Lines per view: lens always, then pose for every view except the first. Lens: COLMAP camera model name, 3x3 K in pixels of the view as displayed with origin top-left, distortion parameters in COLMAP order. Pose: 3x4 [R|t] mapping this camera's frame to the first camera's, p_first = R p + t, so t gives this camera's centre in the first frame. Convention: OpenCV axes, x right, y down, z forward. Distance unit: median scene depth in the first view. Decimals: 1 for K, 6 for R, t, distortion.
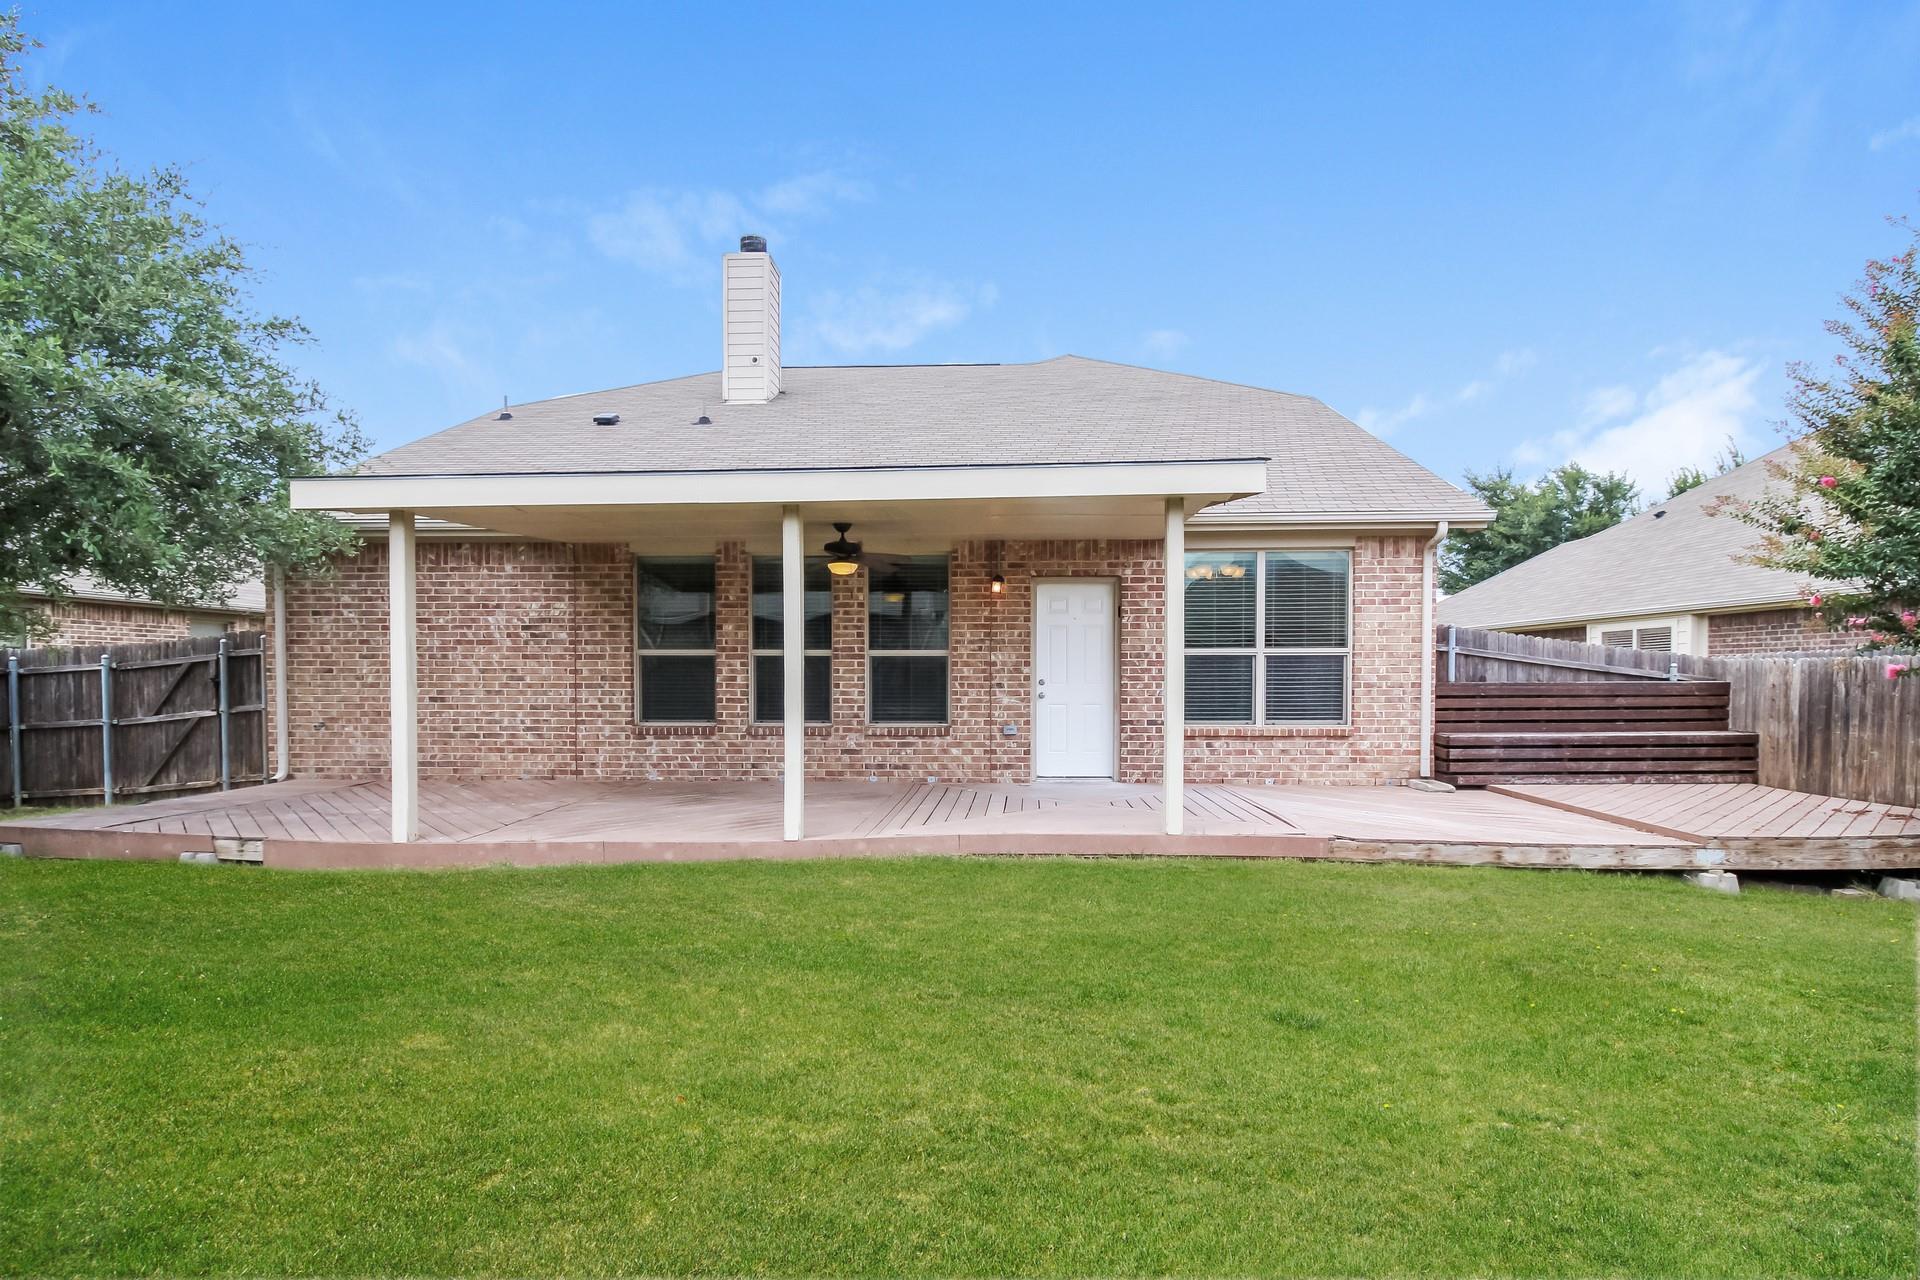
lens RADIAL K [[925.3, 0, 994.6], [0, 925.3, 706.5], [0, 0, 1]] dist [0.004053, -0.001759]
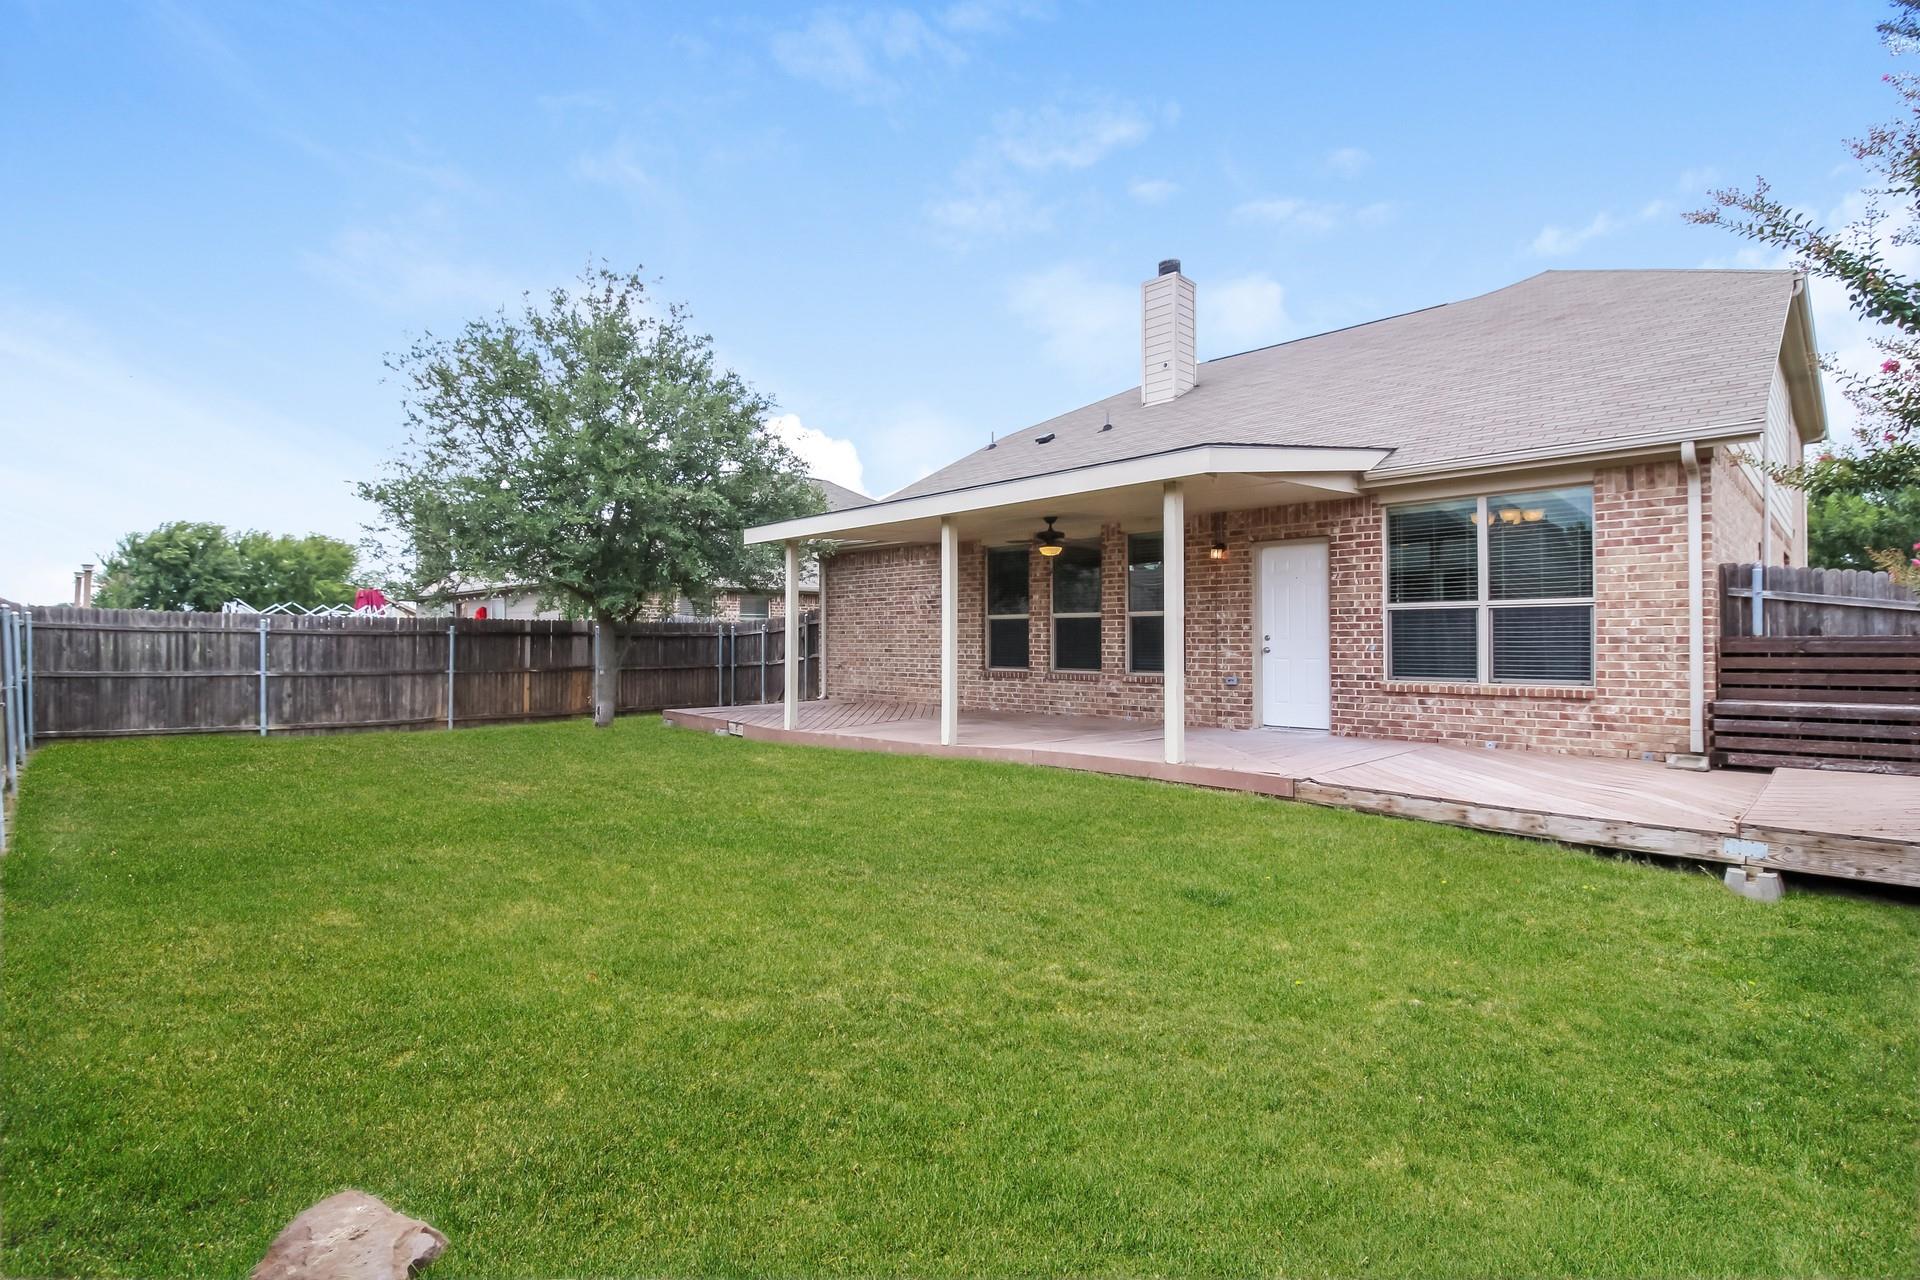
lens RADIAL K [[925.3, 0, 952.6], [0, 925.3, 638.9], [0, 0, 1]] dist [0.004053, -0.001759]
pose [[0.729509, -0.002374, -0.683967, 0.536573], [-0.018188, 0.999573, -0.022869, 0.006653], [0.683730, 0.029124, 0.729154, -0.043316]]
